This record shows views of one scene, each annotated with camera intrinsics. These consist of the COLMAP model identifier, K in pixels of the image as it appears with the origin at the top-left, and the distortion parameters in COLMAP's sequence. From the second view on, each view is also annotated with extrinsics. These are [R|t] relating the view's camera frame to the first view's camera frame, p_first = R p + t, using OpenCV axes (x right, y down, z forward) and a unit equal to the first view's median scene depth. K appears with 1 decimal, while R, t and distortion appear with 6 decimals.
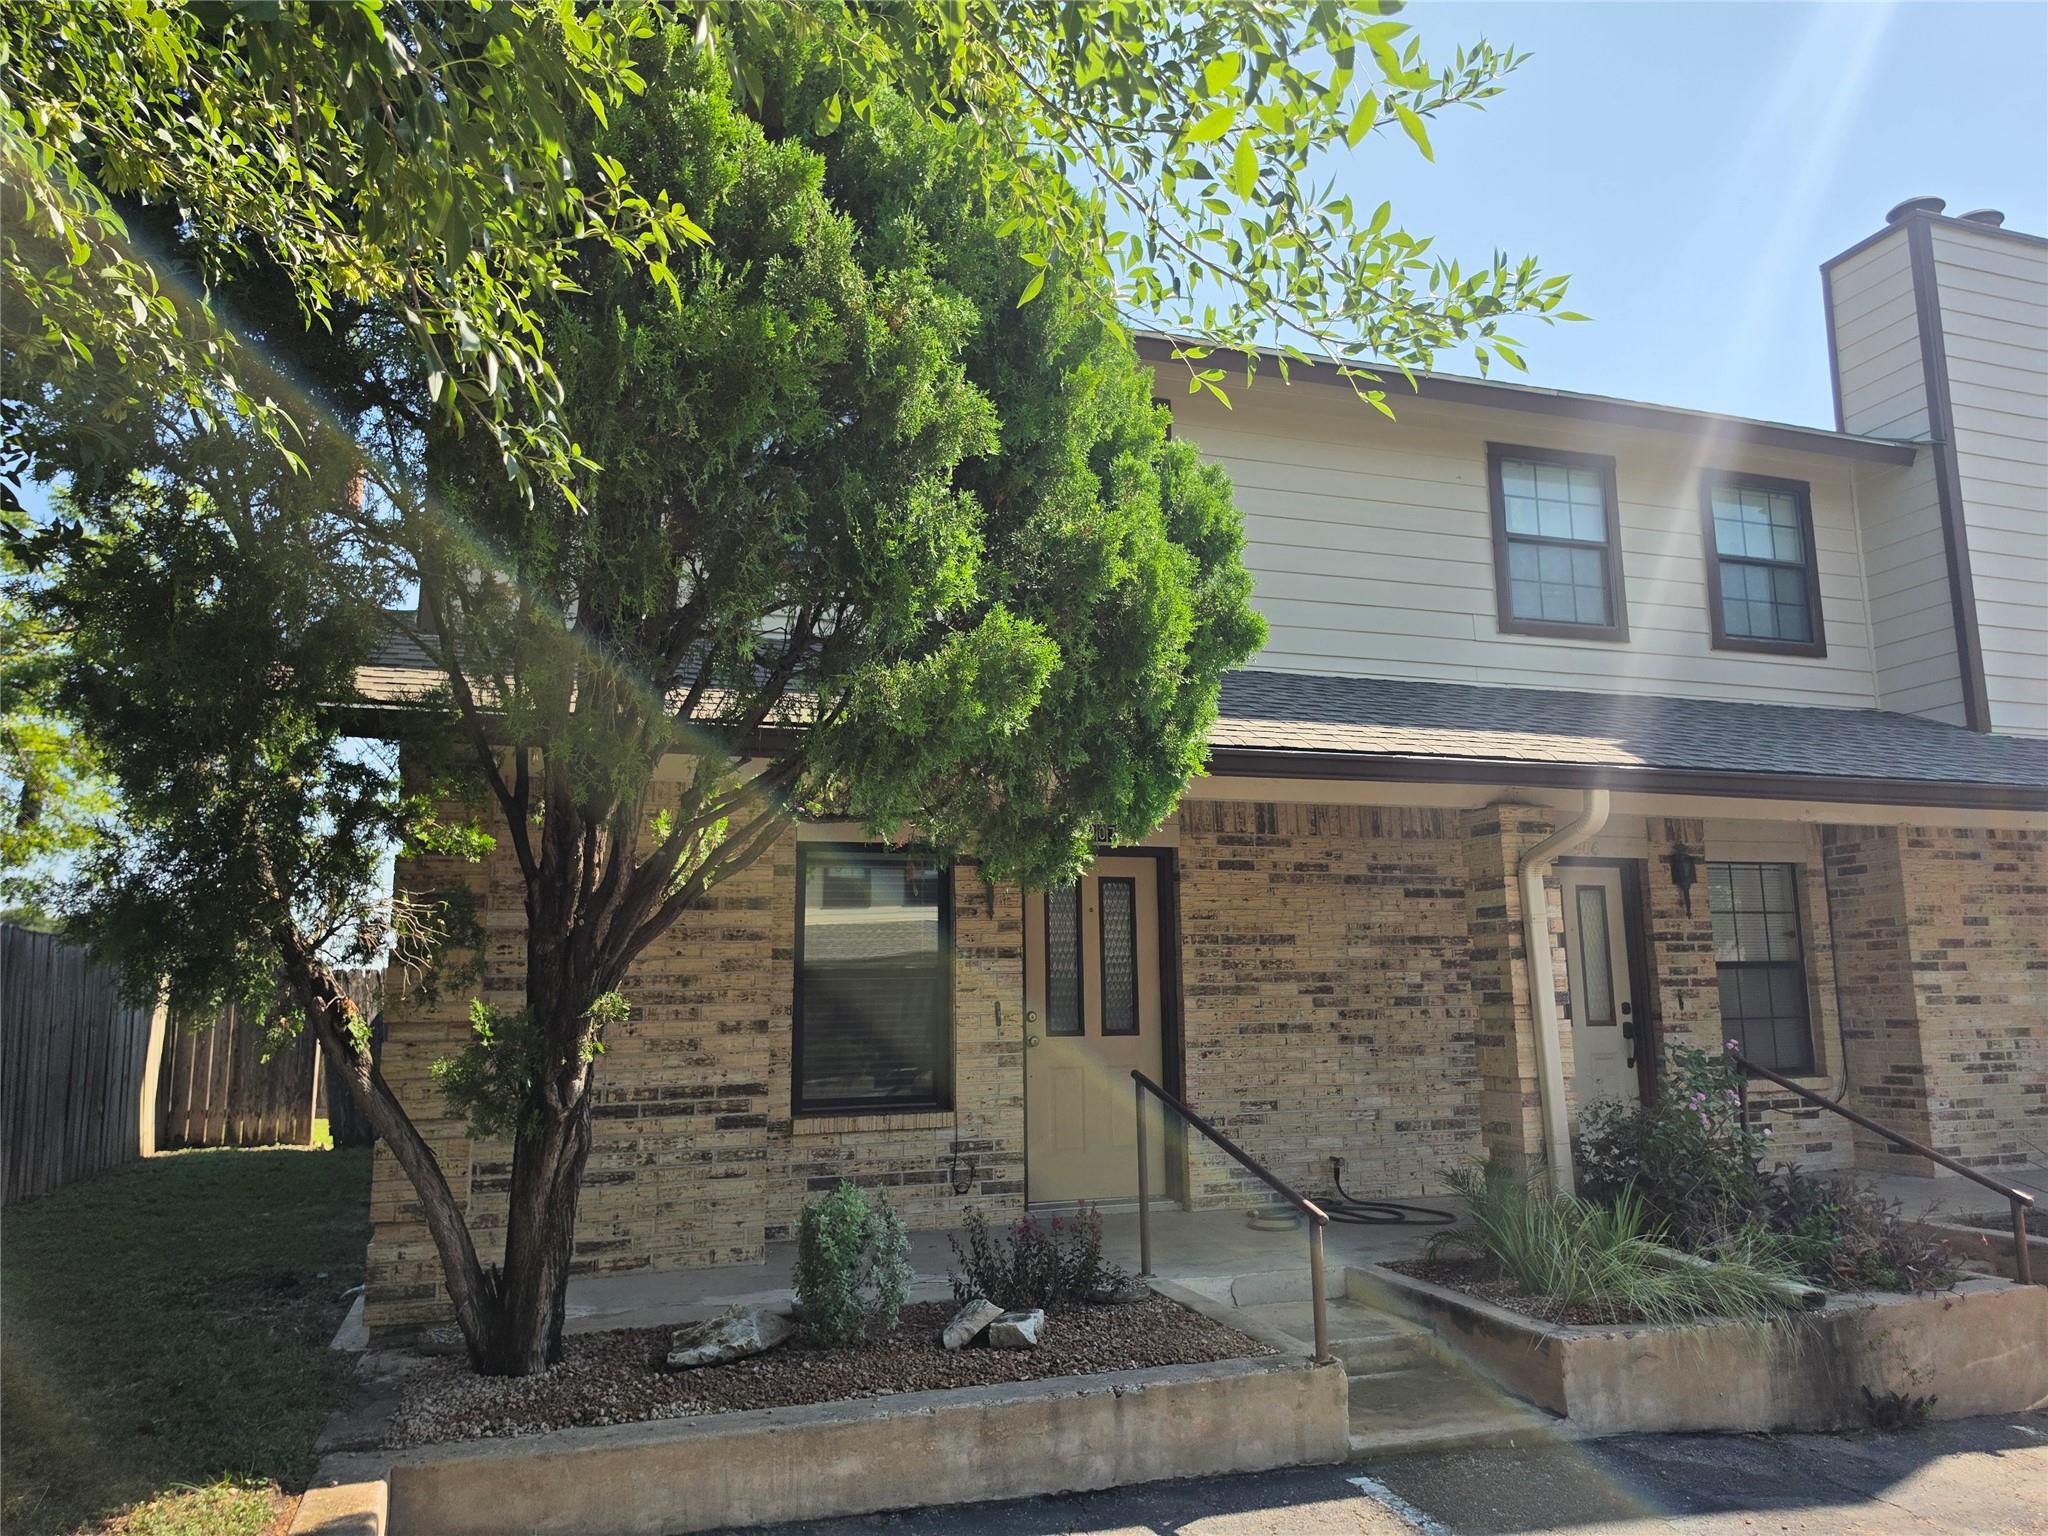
lens RADIAL K [[1425.2, 0, 1019.8], [0, 1425.2, 746.1], [0, 0, 1]] dist [0.090908, -0.144590]
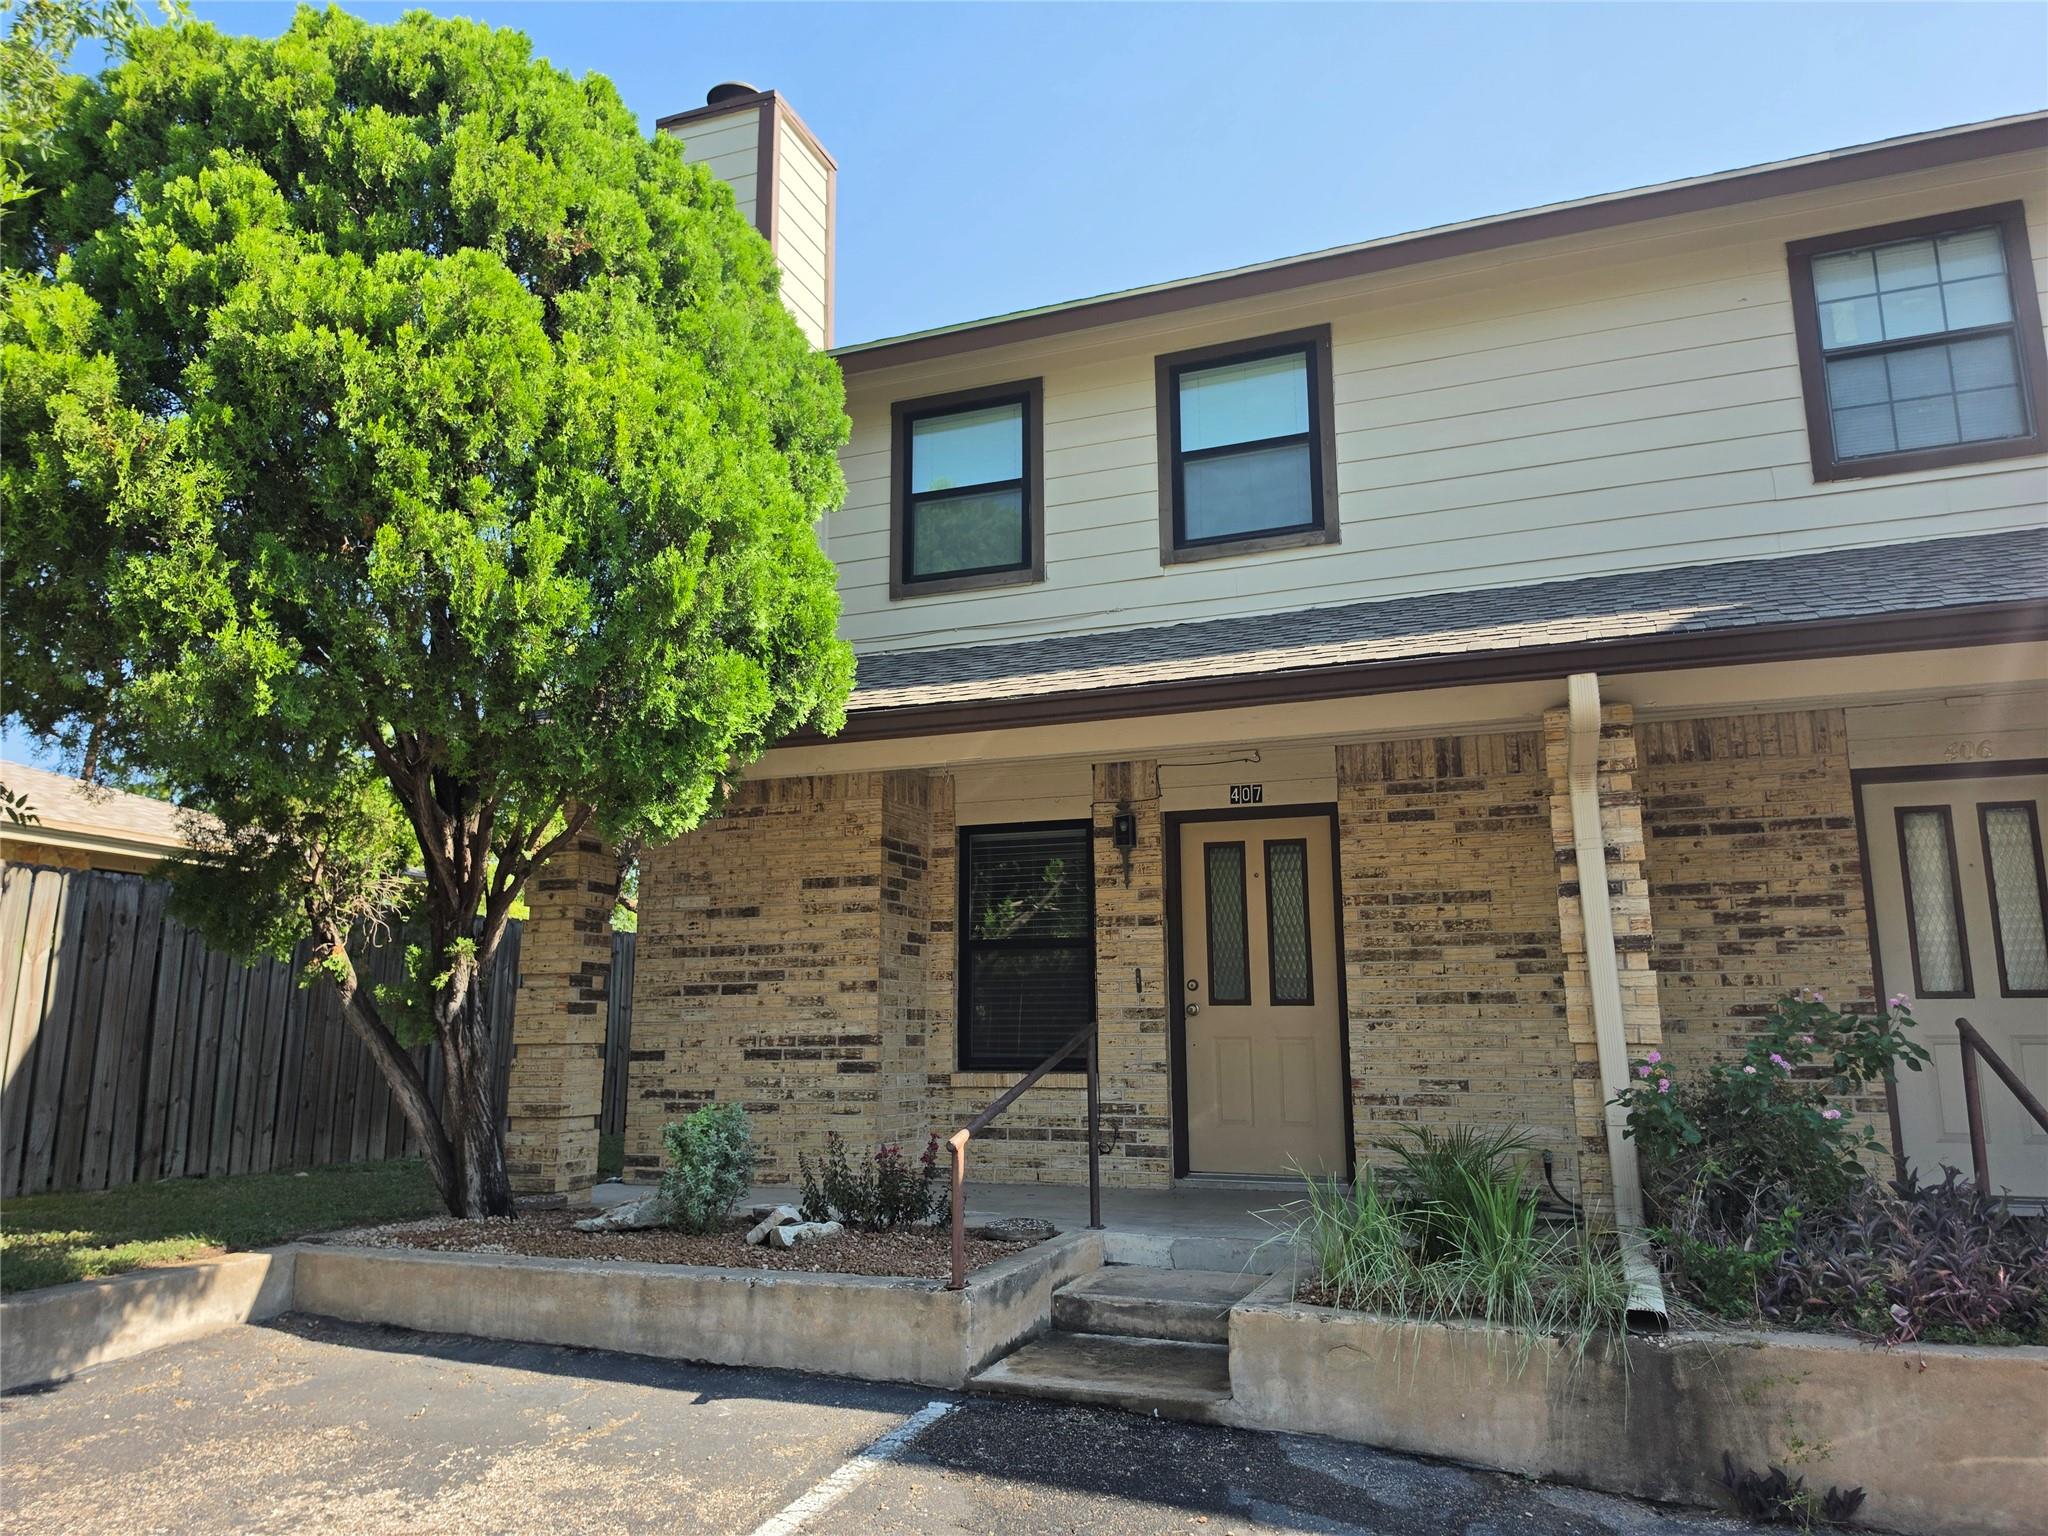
lens RADIAL K [[1394.8, 0, 967.6], [0, 1394.8, 764.9], [0, 0, 1]] dist [0.114926, -0.202585]
pose [[0.765117, -0.110256, -0.634381, 0.532483], [0.103447, 0.993481, -0.047902, 0.069814], [0.635527, -0.028974, 0.771535, 0.159758]]
